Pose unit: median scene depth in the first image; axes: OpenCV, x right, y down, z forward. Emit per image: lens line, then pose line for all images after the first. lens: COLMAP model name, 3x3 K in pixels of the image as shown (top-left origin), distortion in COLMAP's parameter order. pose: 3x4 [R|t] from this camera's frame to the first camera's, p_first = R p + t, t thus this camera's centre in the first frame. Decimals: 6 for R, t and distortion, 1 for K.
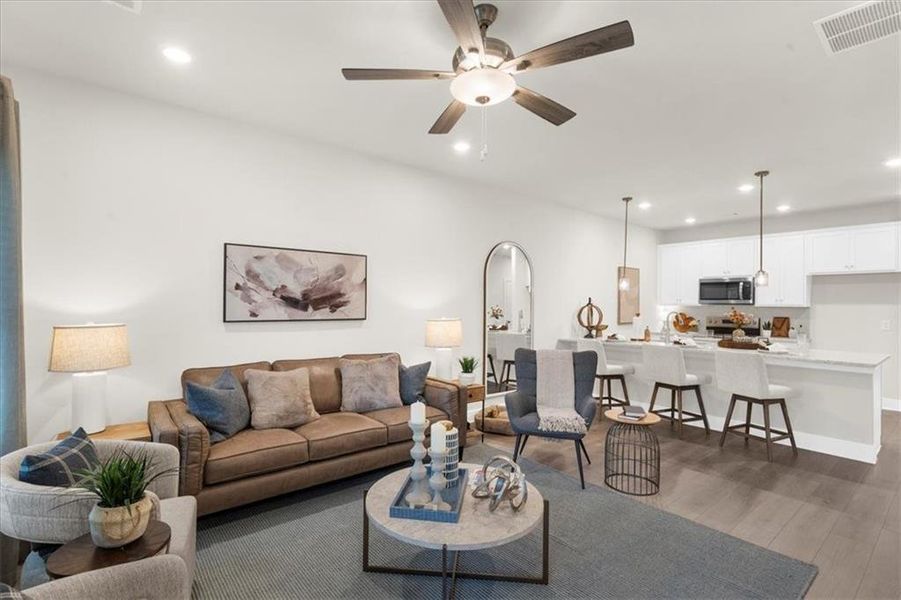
lens RADIAL K [[426.8, 0, 445.4], [0, 426.8, 303.9], [0, 0, 1]] dist [0.004011, 0.000901]
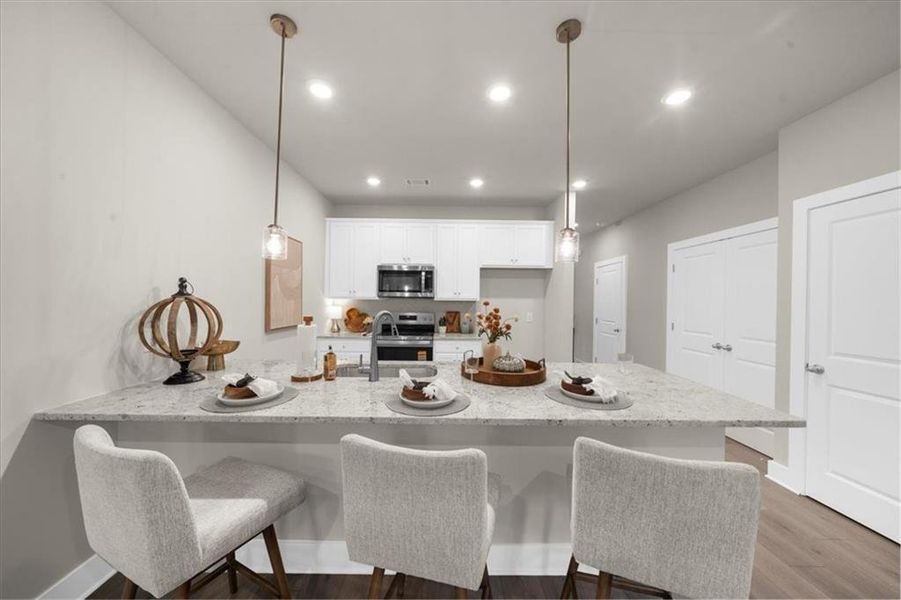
lens RADIAL K [[307.0, 0, 445.6], [0, 307.0, 303.2], [0, 0, 1]] dist [-0.001452, -0.000089]
pose [[0.628751, -0.008022, 0.777566, 0.520679], [-0.007264, 0.999843, 0.016189, 0.003327], [-0.777573, -0.015828, 0.628593, 1.226394]]
